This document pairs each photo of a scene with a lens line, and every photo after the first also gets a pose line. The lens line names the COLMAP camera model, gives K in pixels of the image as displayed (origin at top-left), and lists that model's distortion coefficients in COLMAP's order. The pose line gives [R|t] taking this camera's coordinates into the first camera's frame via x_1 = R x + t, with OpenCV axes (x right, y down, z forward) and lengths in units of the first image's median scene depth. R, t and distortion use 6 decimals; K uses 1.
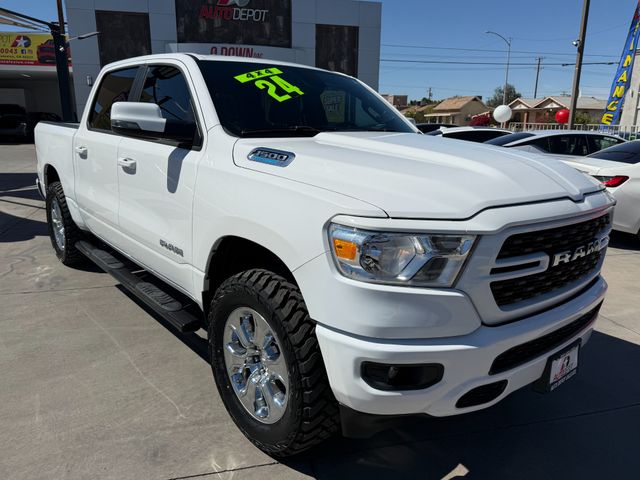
lens RADIAL K [[478.4, 0, 321.2], [0, 478.4, 240.7], [0, 0, 1]] dist [0.040411, -0.054397]
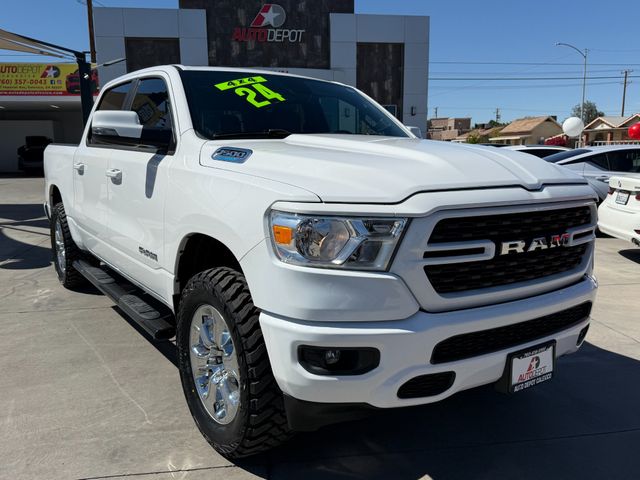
lens RADIAL K [[543.2, 0, 320.6], [0, 543.2, 240.2], [0, 0, 1]] dist [0.095154, -0.175611]
pose [[0.995165, -0.005674, -0.098054, 0.150270], [-0.002313, 0.996699, -0.081150, 0.076104], [0.098190, 0.080984, 0.991867, -0.090869]]
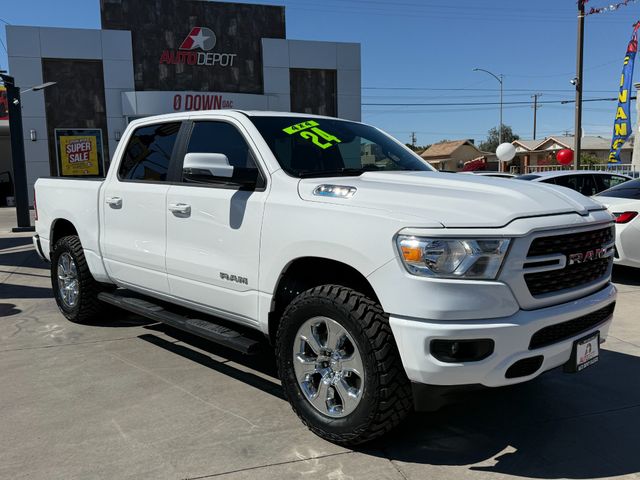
lens RADIAL K [[577.8, 0, 319.0], [0, 577.8, 240.0], [0, 0, 1]] dist [0.159131, -0.321395]
pose [[0.997964, -0.038425, 0.050905, -0.173523], [0.044717, 0.990652, -0.128877, 0.106397], [-0.045477, 0.130890, 0.990353, -0.351263]]
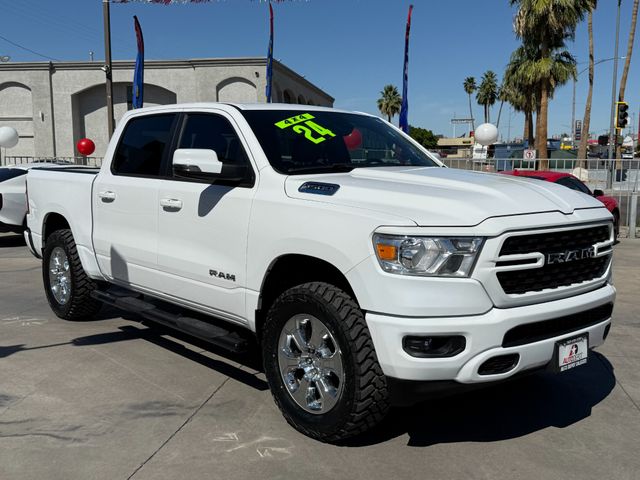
lens RADIAL K [[682.9, 0, 316.0], [0, 682.9, 239.3], [0, 0, 1]] dist [0.118736, 0.002020]
pose [[0.999484, -0.031740, -0.004870, -0.084036], [0.030867, 0.991458, -0.126719, 0.135214], [0.008851, 0.126503, 0.991927, -0.558959]]
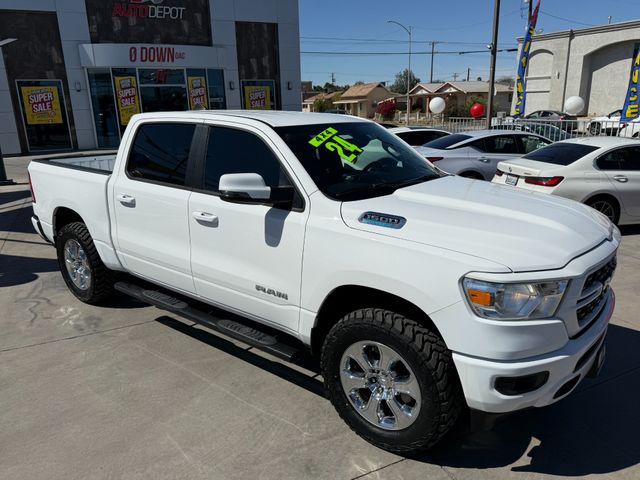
lens RADIAL K [[478.4, 0, 321.2], [0, 478.4, 240.7], [0, 0, 1]] dist [0.040411, -0.054397]
pose [[0.980314, -0.085588, 0.177928, -0.377513], [0.080427, 0.996109, 0.036033, -0.138836], [-0.180320, -0.021014, 0.983384, -0.157224]]
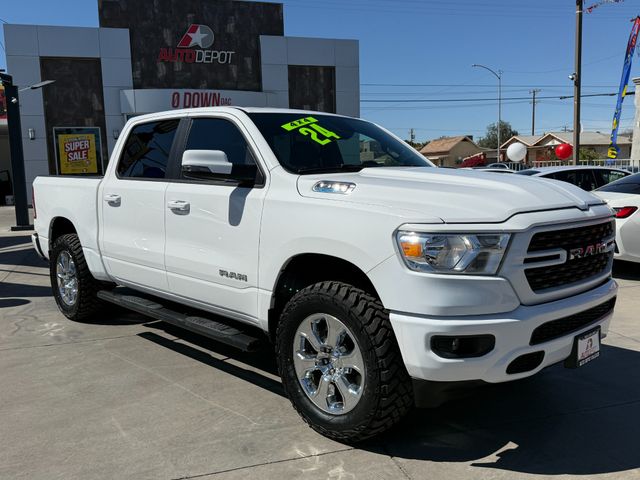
lens RADIAL K [[577.6, 0, 318.7], [0, 577.6, 237.0], [0, 0, 1]] dist [0.159677, -0.321595]
pose [[0.997682, -0.044425, 0.051538, -0.173689], [0.050760, 0.990350, -0.128955, 0.106974], [-0.045312, 0.131272, 0.990310, -0.346734]]
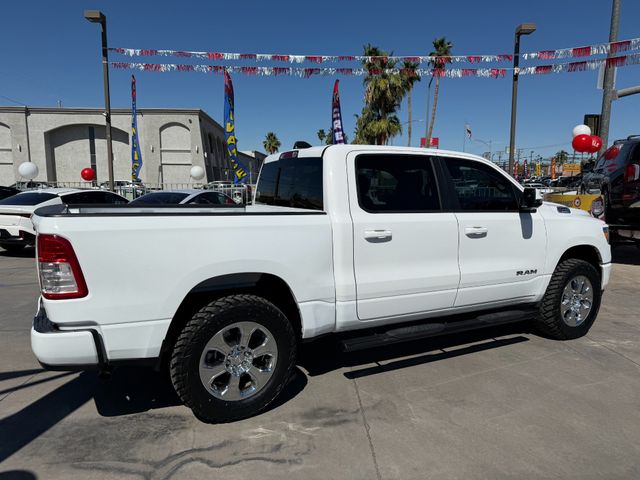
lens RADIAL K [[452.1, 0, 319.9], [0, 452.1, 239.3], [0, 0, 1]] dist [0.007012, 0.000556]
pose [[0.219597, -0.145933, 0.964614, -1.903029], [0.236519, 0.967215, 0.092482, -0.396801], [-0.946486, 0.207841, 0.246914, 1.229209]]
